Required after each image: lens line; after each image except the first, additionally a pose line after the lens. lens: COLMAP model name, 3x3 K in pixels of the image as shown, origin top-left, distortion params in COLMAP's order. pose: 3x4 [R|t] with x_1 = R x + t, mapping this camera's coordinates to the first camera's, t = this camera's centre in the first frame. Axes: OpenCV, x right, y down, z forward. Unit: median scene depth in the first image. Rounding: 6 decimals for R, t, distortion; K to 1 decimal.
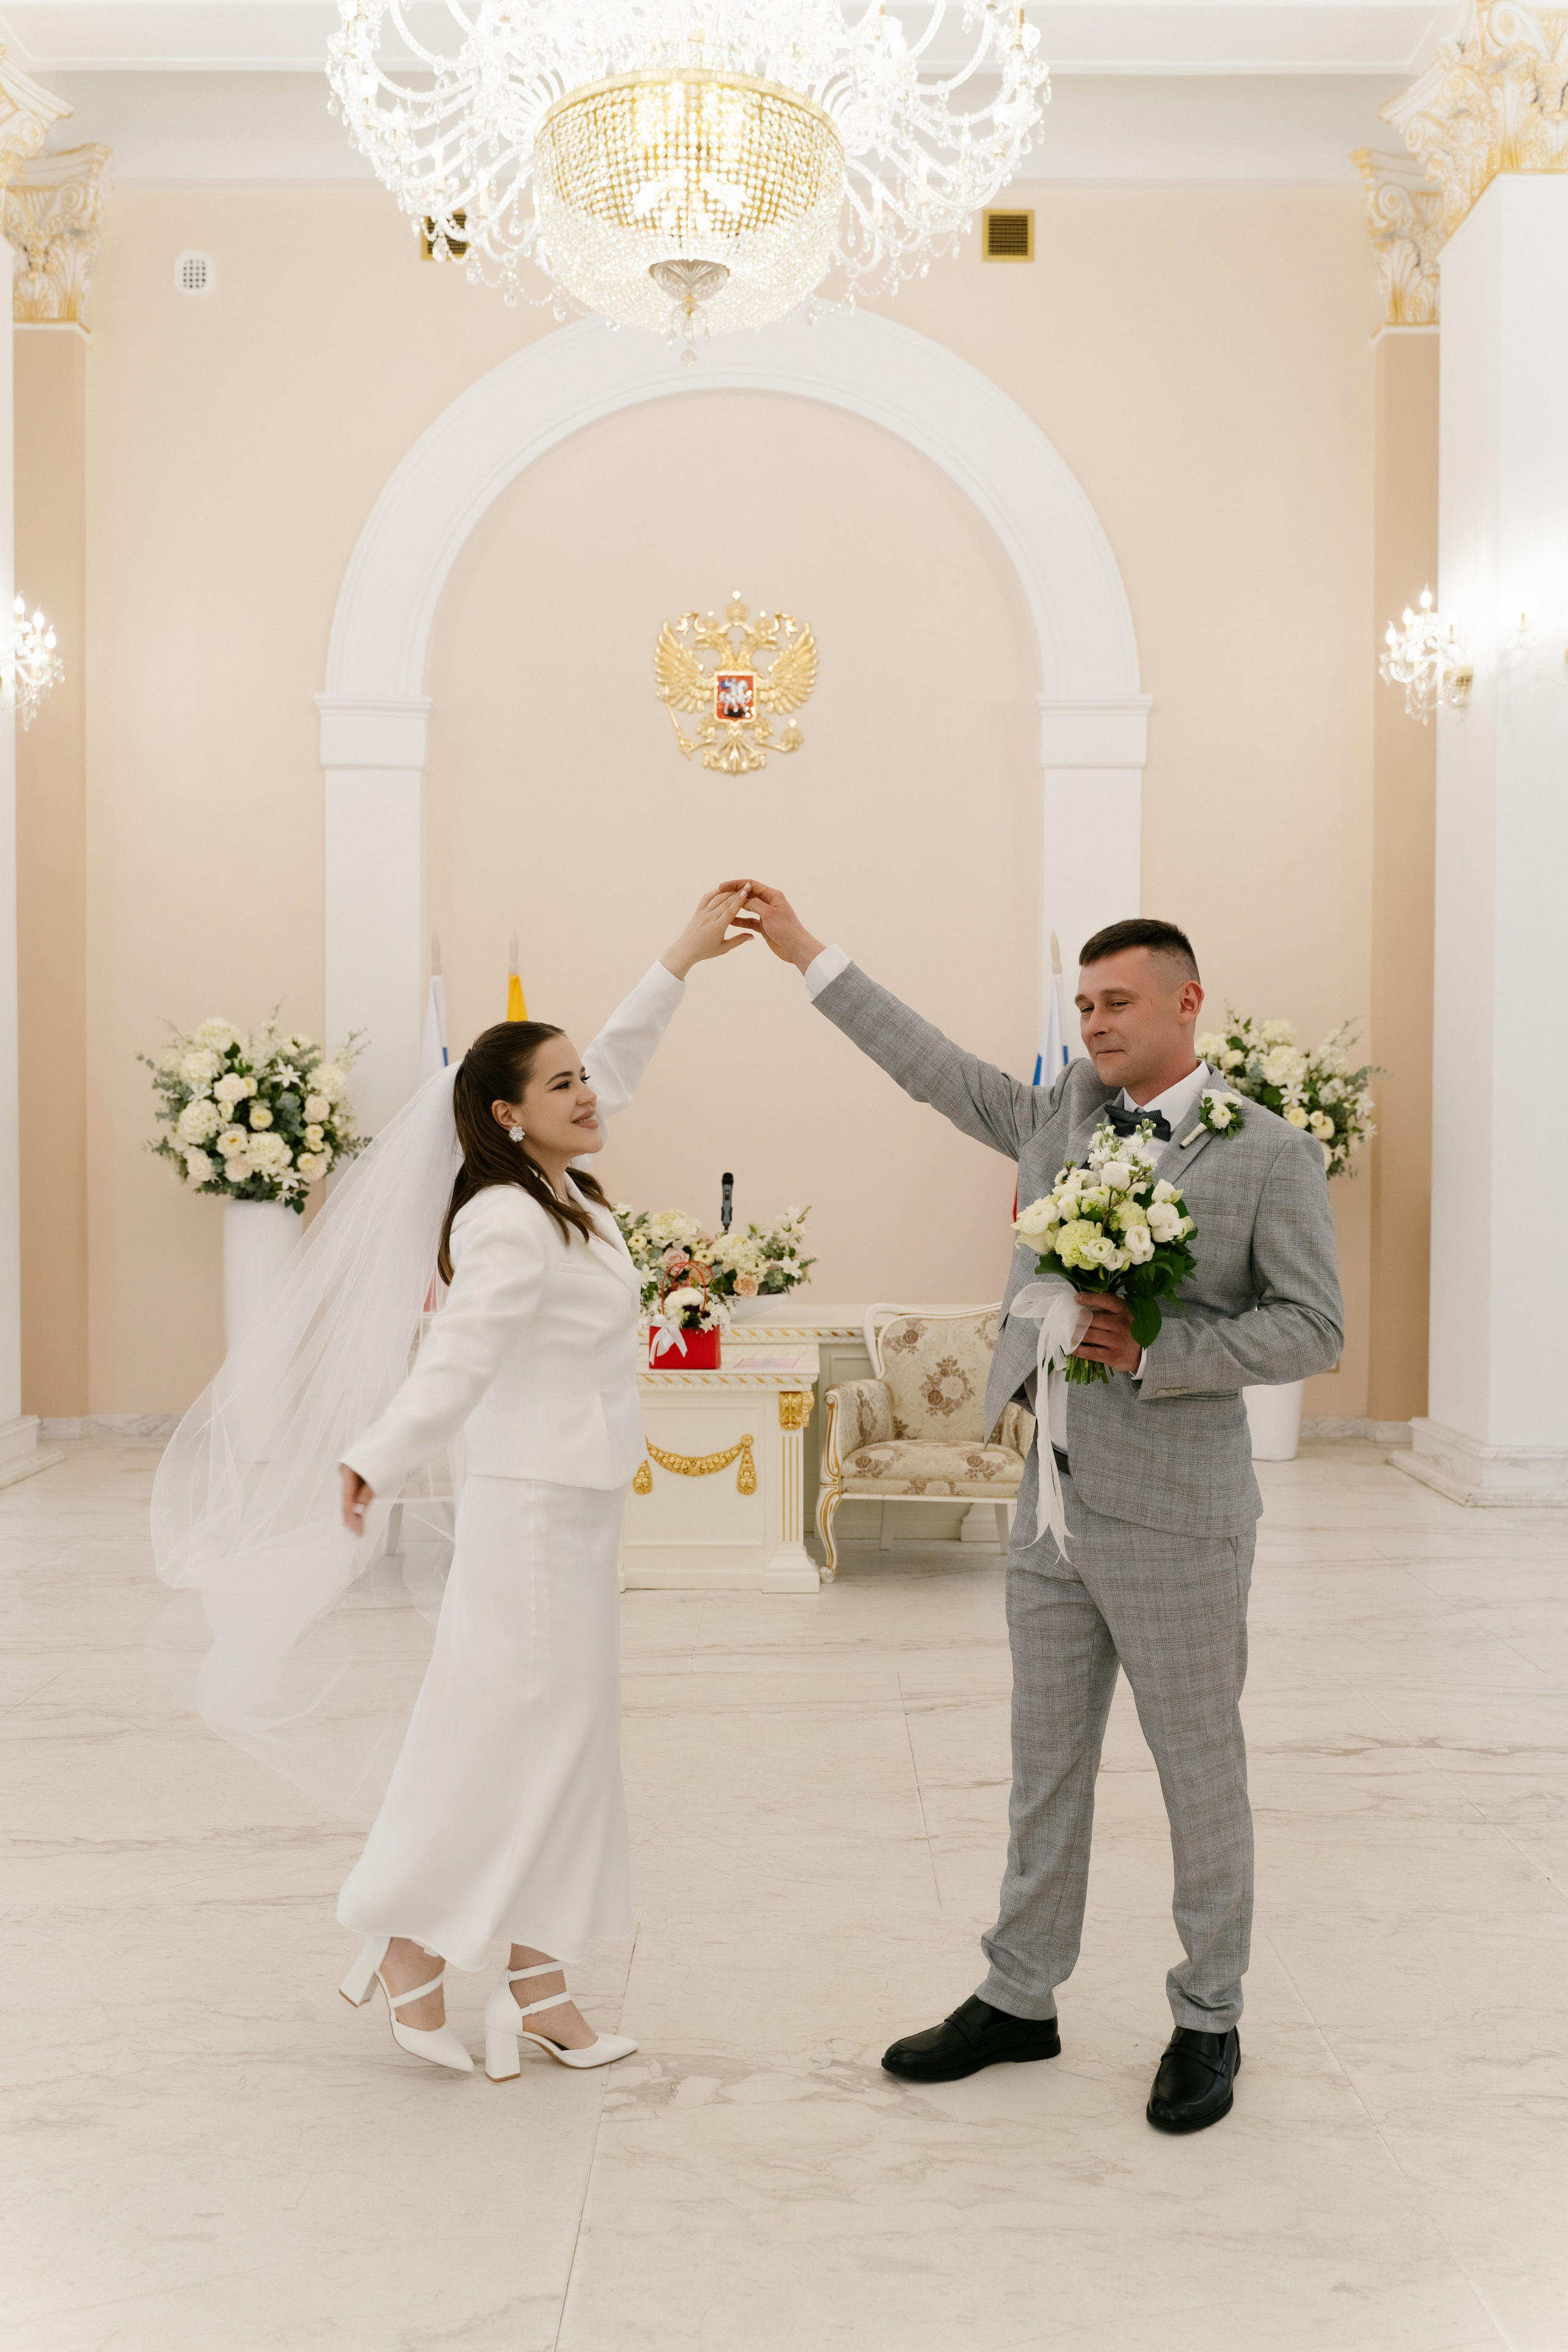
lens RADIAL K [[1910.3, 0, 784.0], [0, 1910.3, 1176.0], [0, 0, 1]] dist [-0.096934, 0.166262]
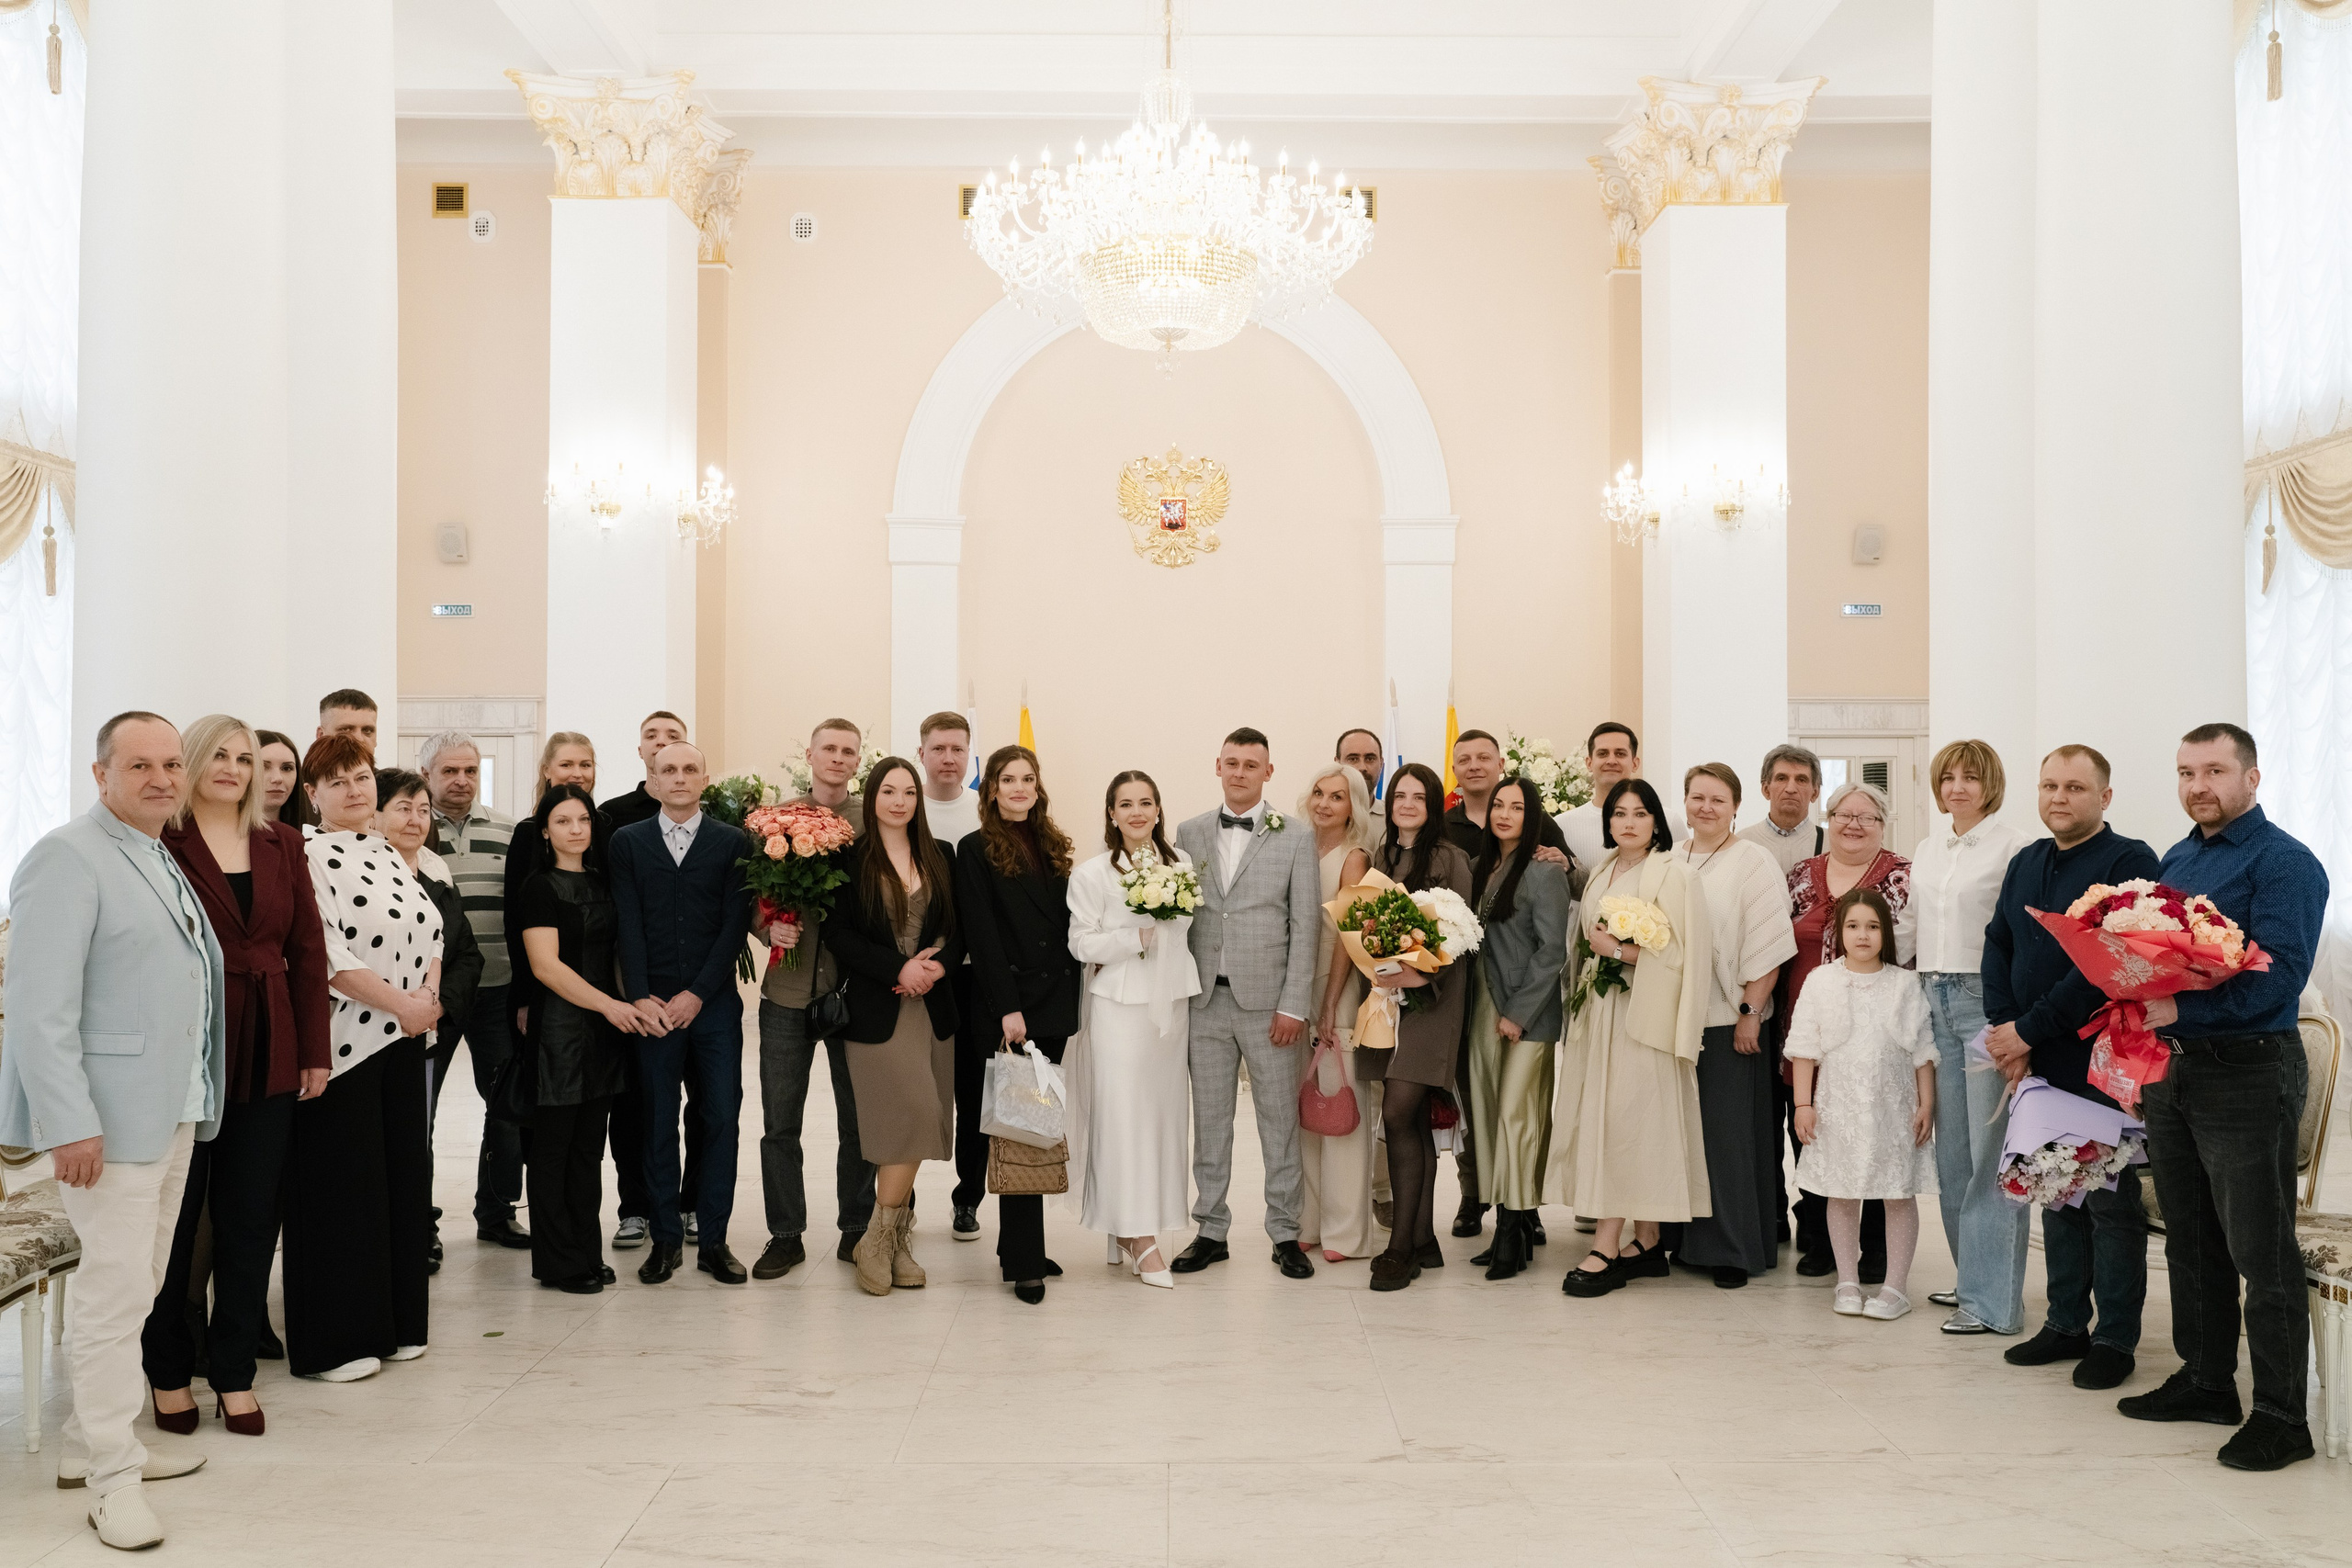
lens RADIAL K [[1910.1, 0, 1176.0], [0, 1910.1, 784.0], [0, 0, 1]] dist [-0.096934, 0.166262]
pose [[0.999951, -0.000679, 0.009911, -0.039006], [0.001006, 0.999453, -0.033047, 0.001991], [-0.009883, 0.033055, 0.999405, -0.461860]]
